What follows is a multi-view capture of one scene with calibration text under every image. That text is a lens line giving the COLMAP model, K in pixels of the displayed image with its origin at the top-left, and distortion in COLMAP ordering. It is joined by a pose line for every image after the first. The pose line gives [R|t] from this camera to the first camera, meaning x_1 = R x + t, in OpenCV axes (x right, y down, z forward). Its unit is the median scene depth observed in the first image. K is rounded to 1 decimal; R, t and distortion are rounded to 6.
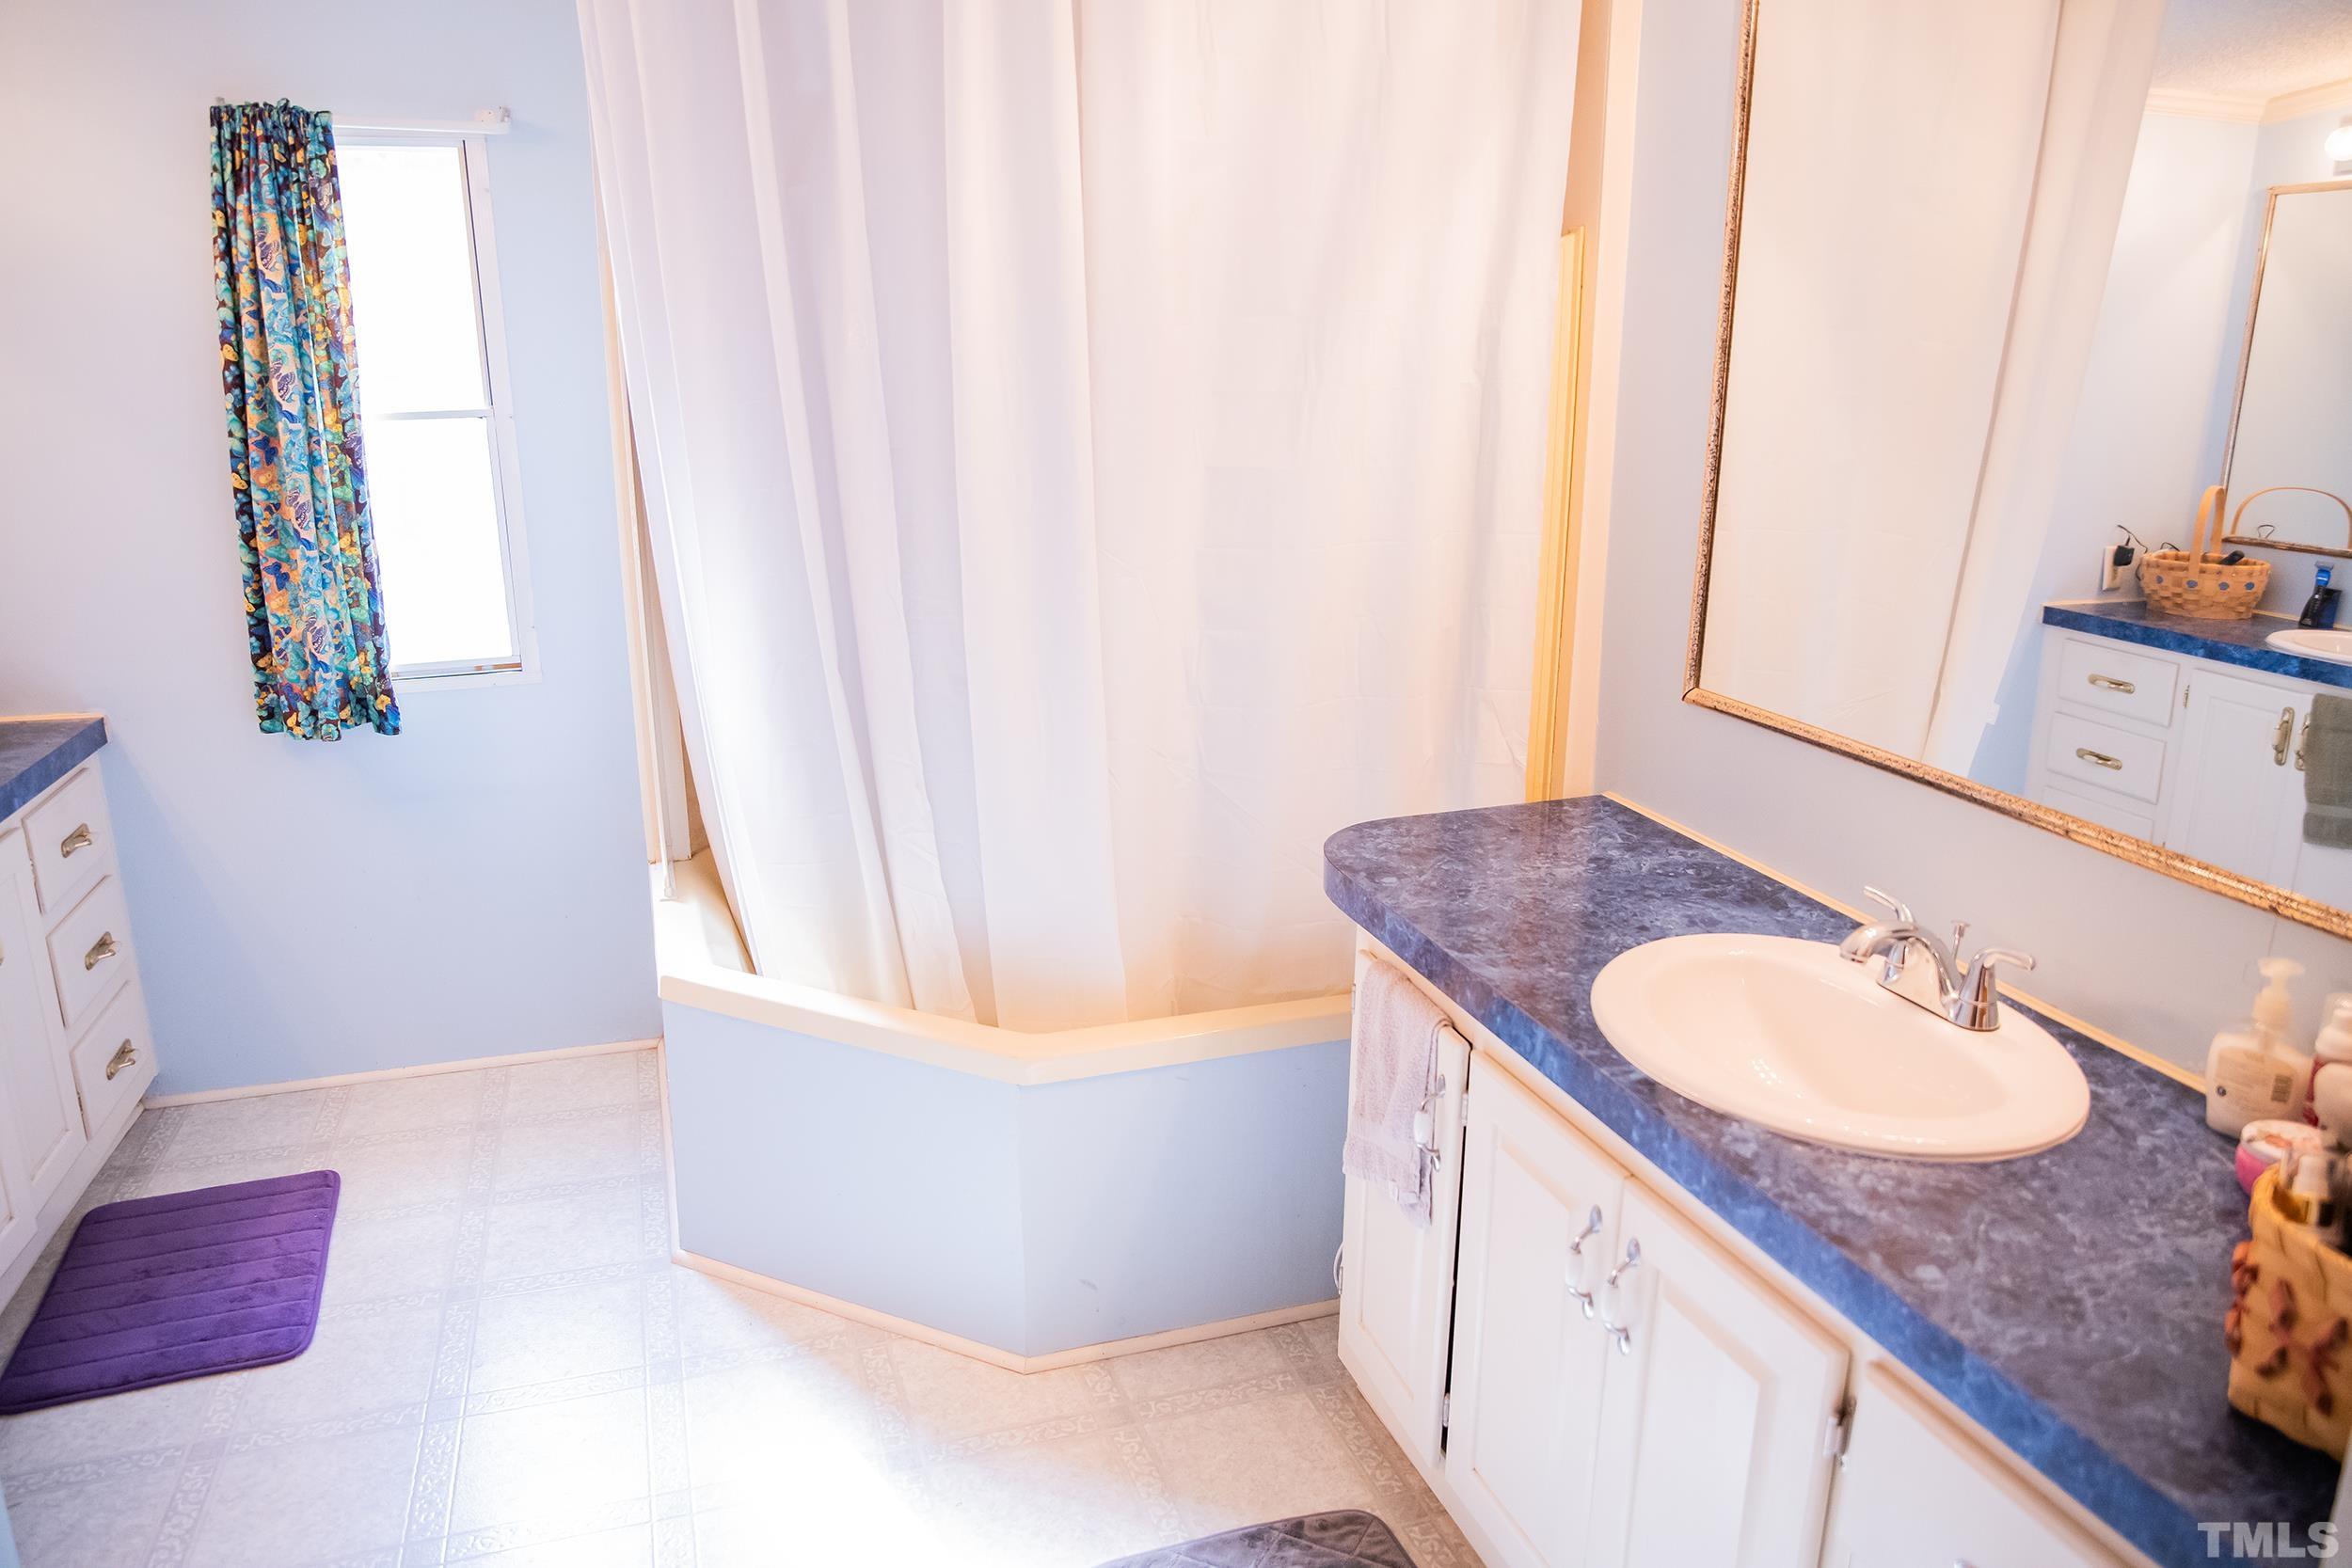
lens RADIAL K [[1616.3, 0, 1176.0], [0, 1616.3, 784.0], [0, 0, 1]] dist [-0.105344, 0.074030]
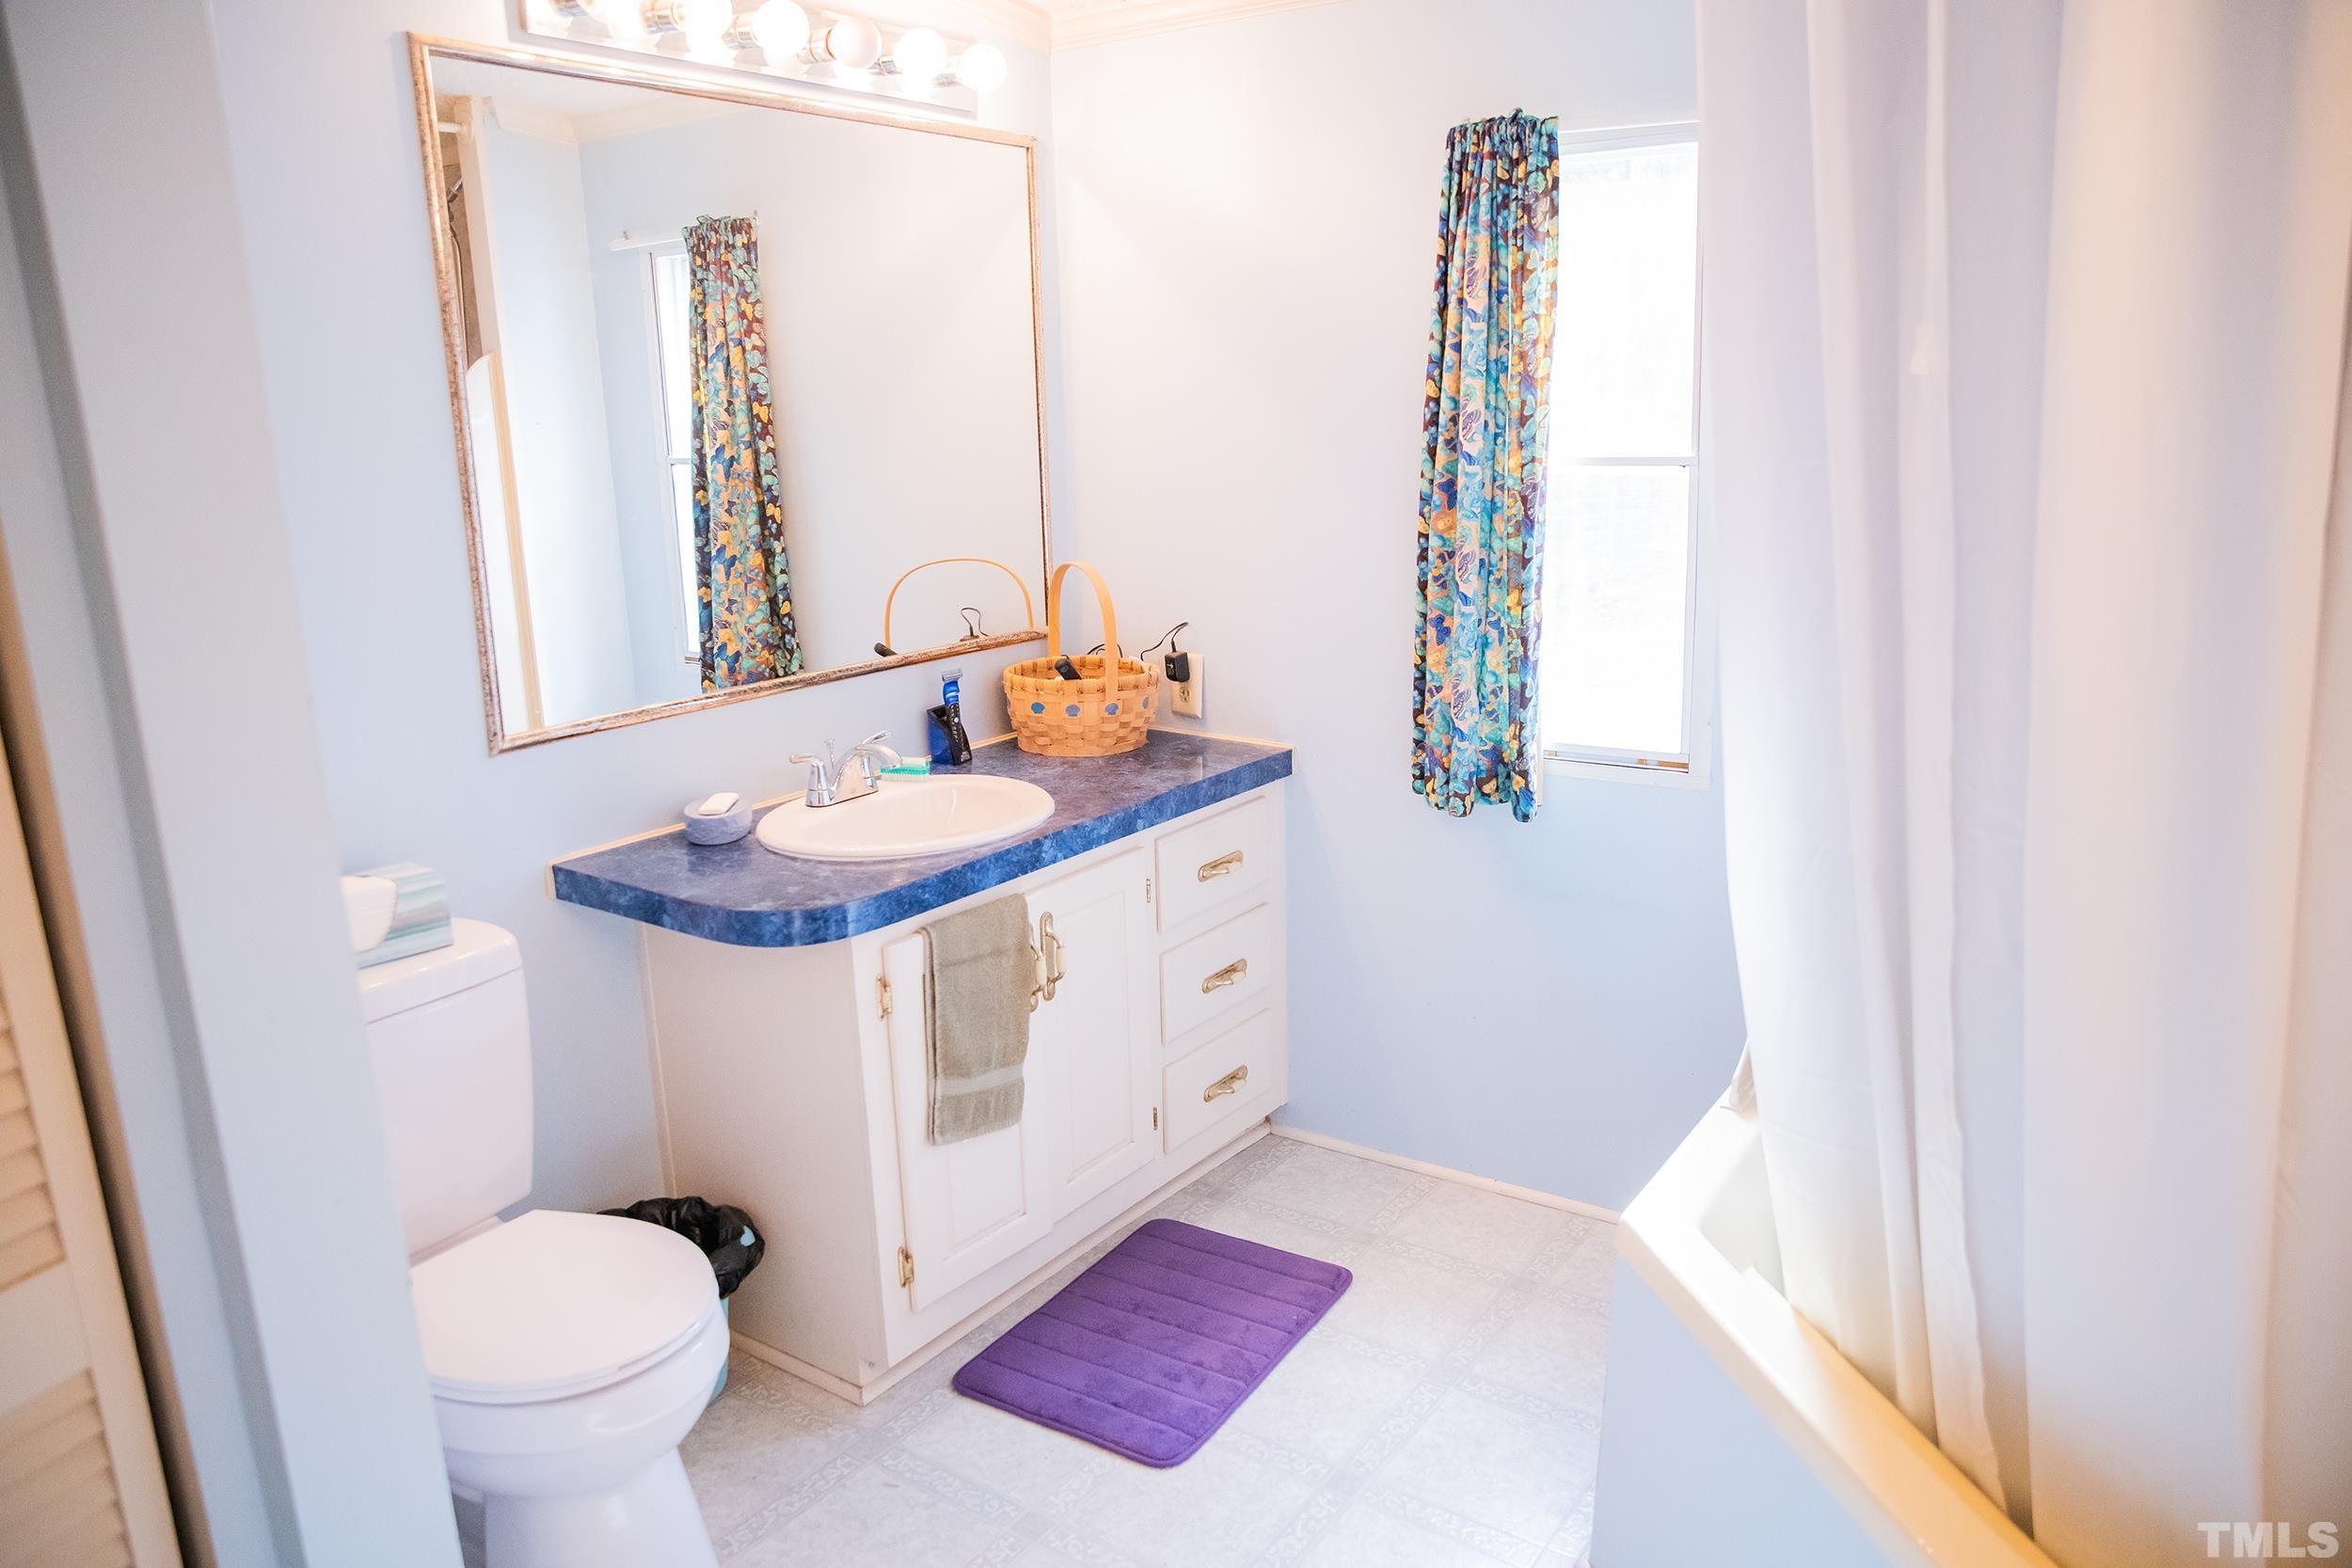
lens RADIAL K [[1616.3, 0, 1176.0], [0, 1616.3, 784.0], [0, 0, 1]] dist [-0.105344, 0.074030]
pose [[0.593146, 0.168939, -0.787170, 0.095185], [-0.189224, 0.979601, 0.067654, -0.080553], [0.782542, 0.108823, 0.613014, 0.321101]]
